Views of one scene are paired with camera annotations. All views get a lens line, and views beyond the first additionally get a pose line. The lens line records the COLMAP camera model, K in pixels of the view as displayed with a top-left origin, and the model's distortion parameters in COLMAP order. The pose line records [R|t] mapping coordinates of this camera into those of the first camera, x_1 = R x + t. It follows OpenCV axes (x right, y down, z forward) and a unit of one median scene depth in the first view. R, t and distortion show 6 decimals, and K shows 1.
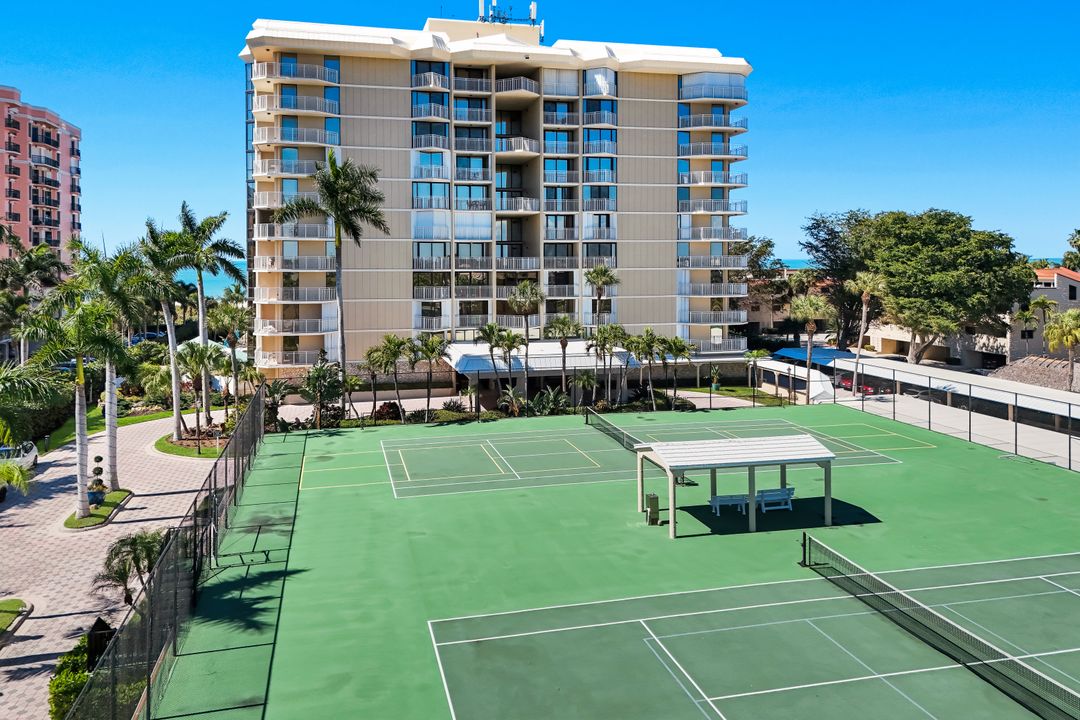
lens RADIAL K [[841.5, 0, 541.1], [0, 841.5, 274.4], [0, 0, 1]] dist [0.037625, -0.001240]
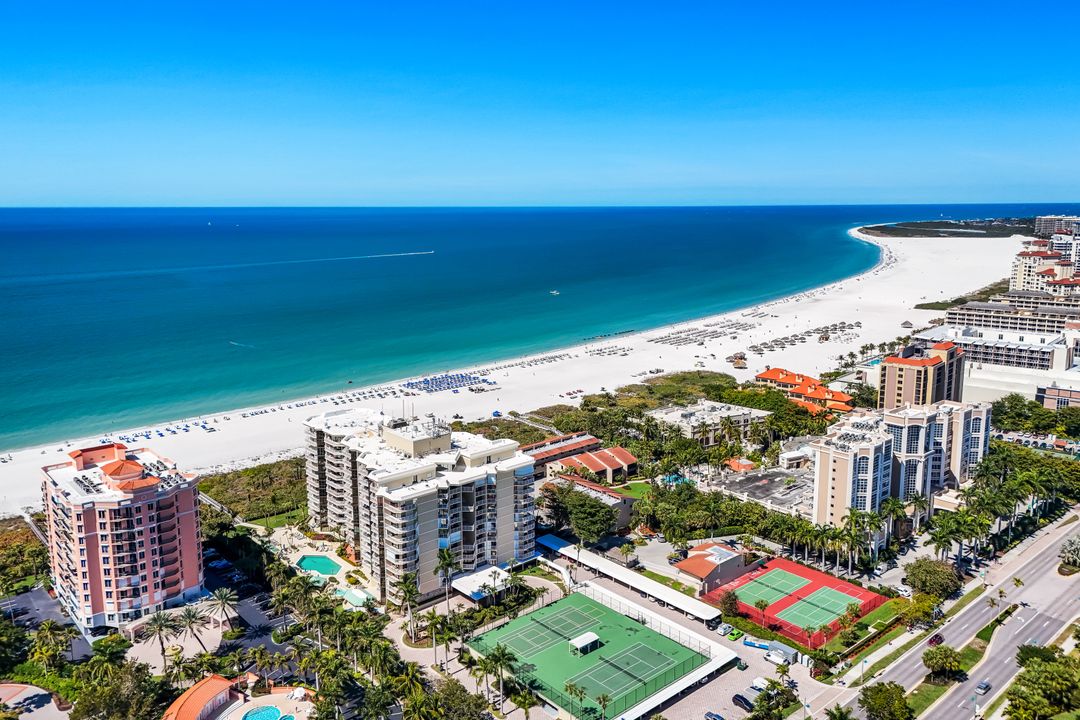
lens RADIAL K [[818.3, 0, 540.0], [0, 818.3, 360.0], [0, 0, 1]] dist [0.074014, 0.001560]
pose [[0.887615, -0.087562, 0.452187, -1.056305], [0.009982, 0.985189, 0.171180, -1.147466], [-0.460479, -0.147428, 0.875343, -1.541542]]
